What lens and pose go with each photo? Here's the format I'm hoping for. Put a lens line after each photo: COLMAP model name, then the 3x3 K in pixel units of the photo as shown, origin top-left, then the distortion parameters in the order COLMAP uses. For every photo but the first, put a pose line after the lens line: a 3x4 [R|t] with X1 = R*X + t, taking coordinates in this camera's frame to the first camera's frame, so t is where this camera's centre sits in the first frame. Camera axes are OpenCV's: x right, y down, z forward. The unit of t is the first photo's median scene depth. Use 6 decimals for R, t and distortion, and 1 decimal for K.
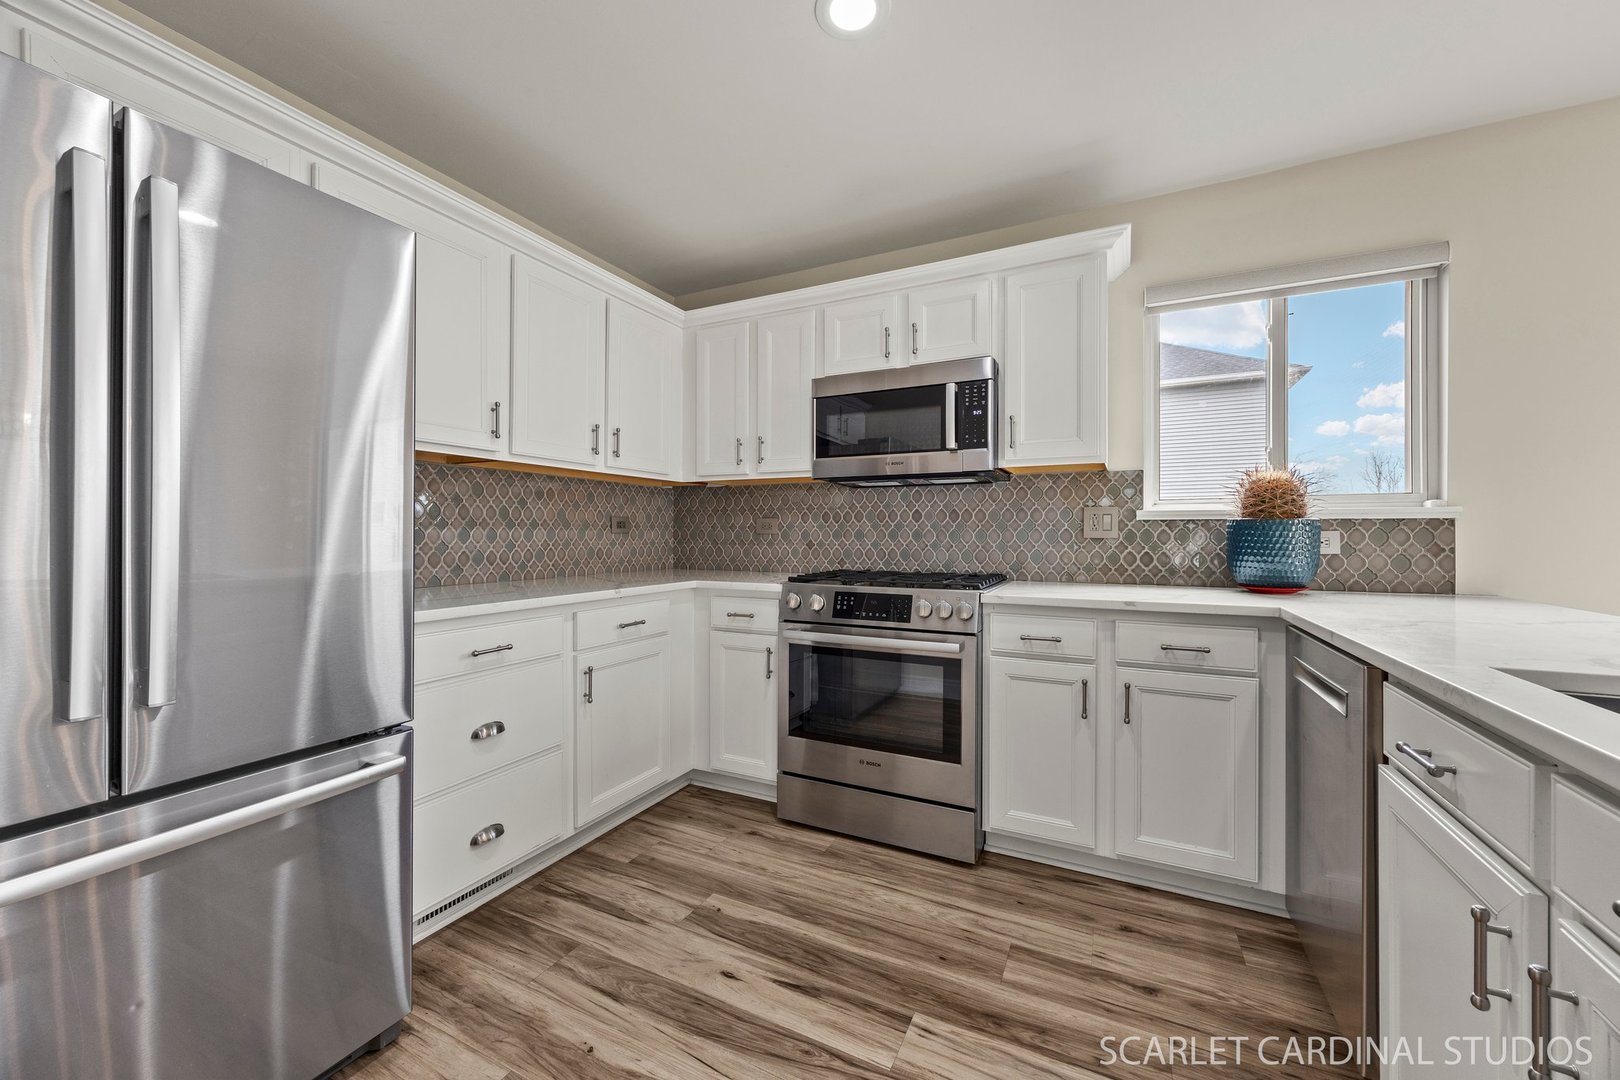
lens RADIAL K [[619.0, 0, 810.0], [0, 619.0, 540.0], [0, 0, 1]] dist [0.000041, 0.000173]
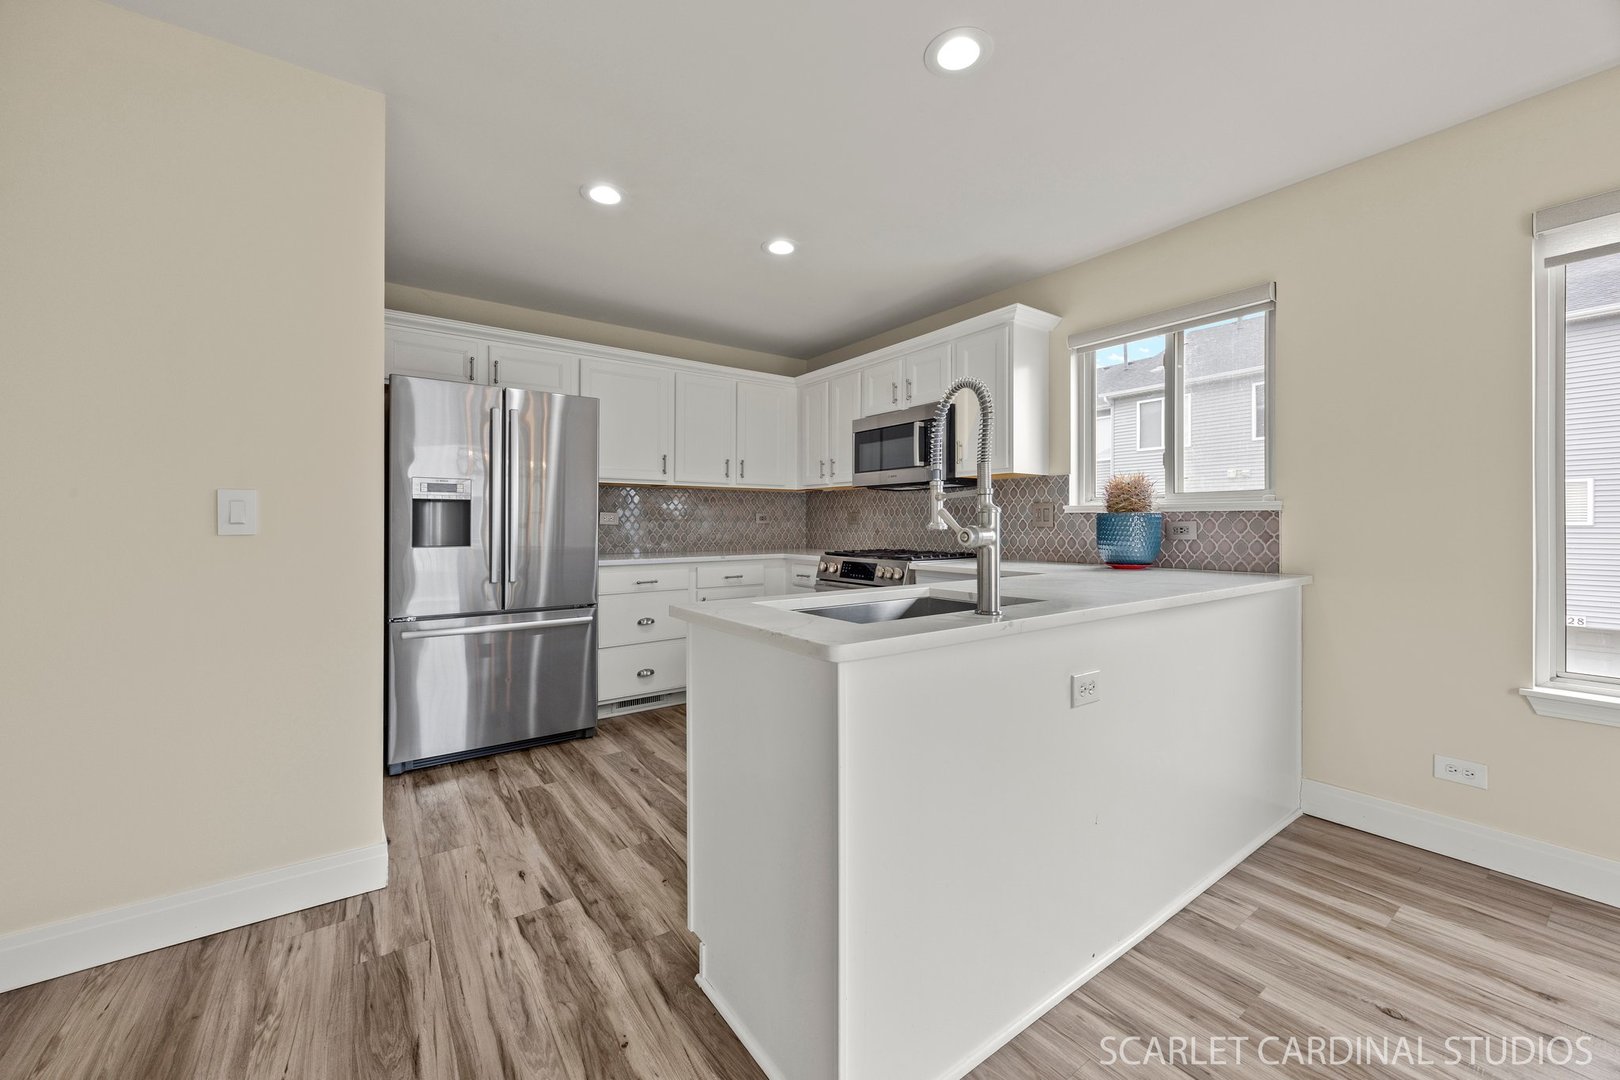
lens RADIAL K [[628.8, 0, 808.9], [0, 628.8, 526.4], [0, 0, 1]] dist [-0.000830, -0.000009]
pose [[0.884667, -0.000507, -0.466224, 0.661083], [-0.001131, 0.999994, -0.003234, 0.000834], [0.466223, 0.003388, 0.884661, -0.418939]]
